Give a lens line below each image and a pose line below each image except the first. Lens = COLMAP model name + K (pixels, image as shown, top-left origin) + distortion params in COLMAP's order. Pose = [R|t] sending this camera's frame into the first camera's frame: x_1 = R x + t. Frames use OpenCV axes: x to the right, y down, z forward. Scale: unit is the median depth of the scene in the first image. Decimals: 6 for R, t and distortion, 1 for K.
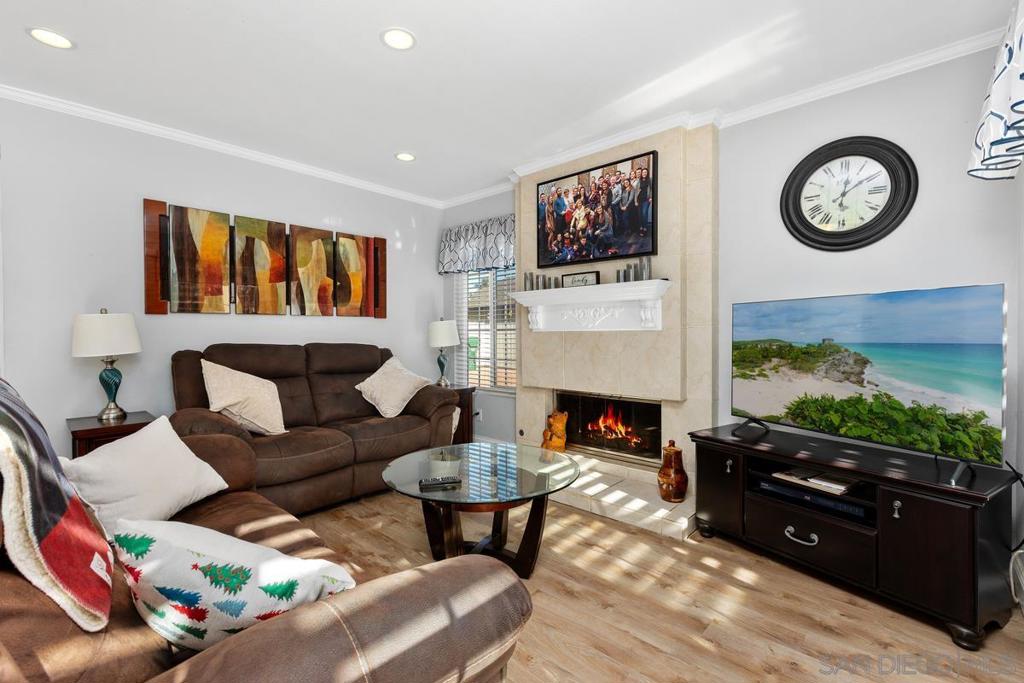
lens RADIAL K [[453.0, 0, 509.9], [0, 453.0, 337.2], [0, 0, 1]] dist [-0.000808, 0.000713]
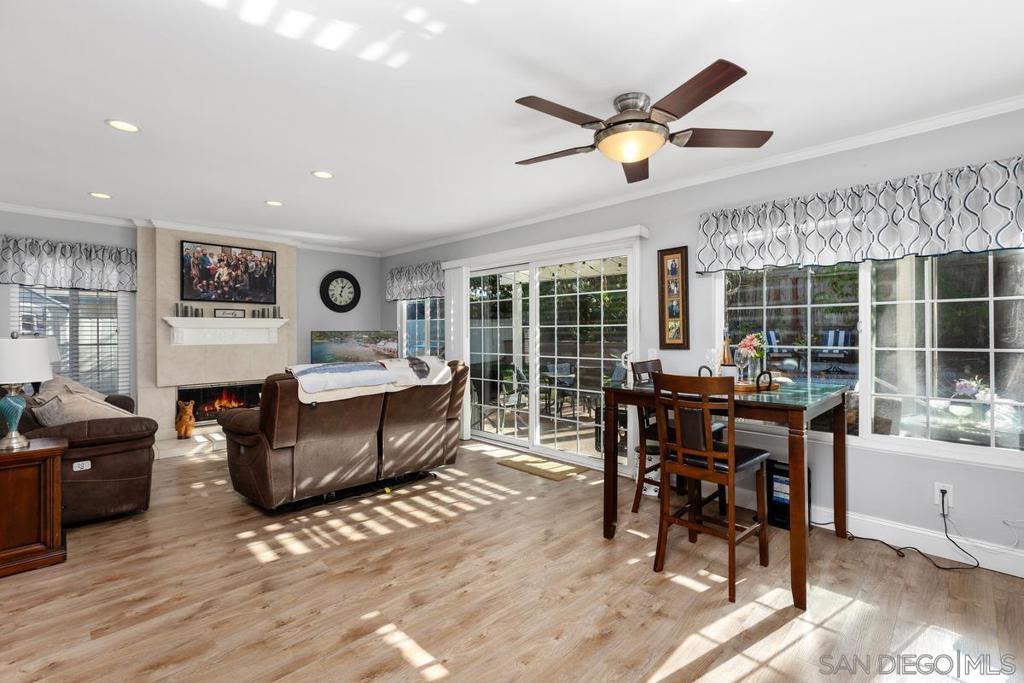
lens RADIAL K [[453.0, 0, 507.5], [0, 453.0, 337.3], [0, 0, 1]] dist [-0.000808, 0.000713]
pose [[0.048899, -0.002301, 0.998801, -1.428816], [0.016394, 0.999864, 0.001501, -0.026717], [-0.998669, 0.016301, 0.048930, -0.075646]]
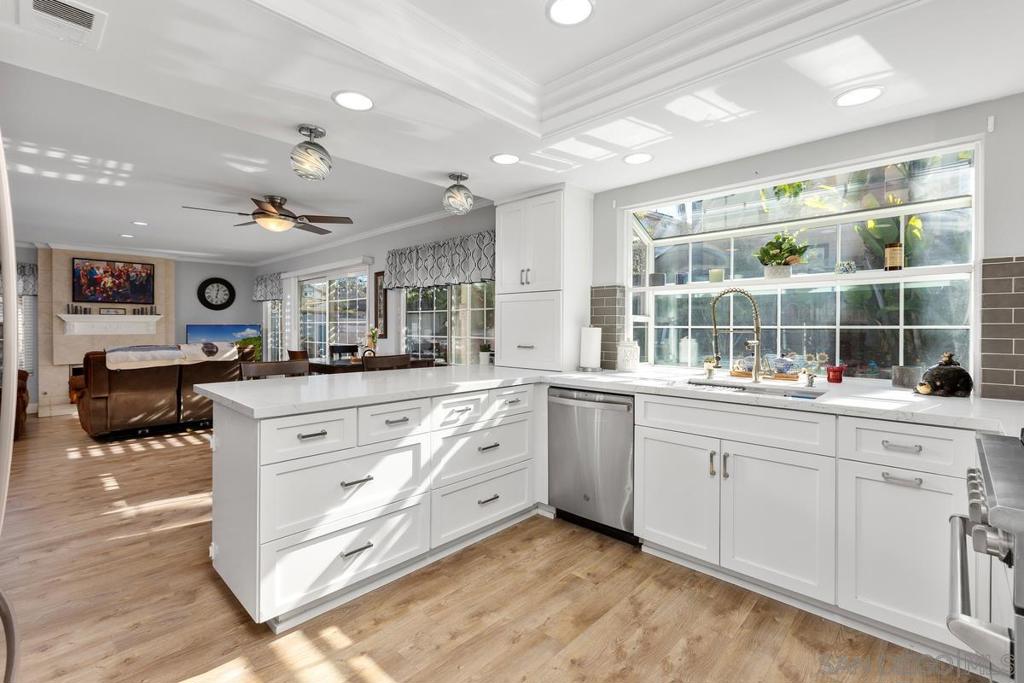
lens RADIAL K [[453.0, 0, 507.0], [0, 453.0, 332.0], [0, 0, 1]] dist [-0.000808, 0.000713]
pose [[0.026307, -0.005039, 0.999641, -1.995906], [0.012070, 0.999916, 0.004722, -0.013789], [-0.999581, 0.011941, 0.026366, -0.968468]]
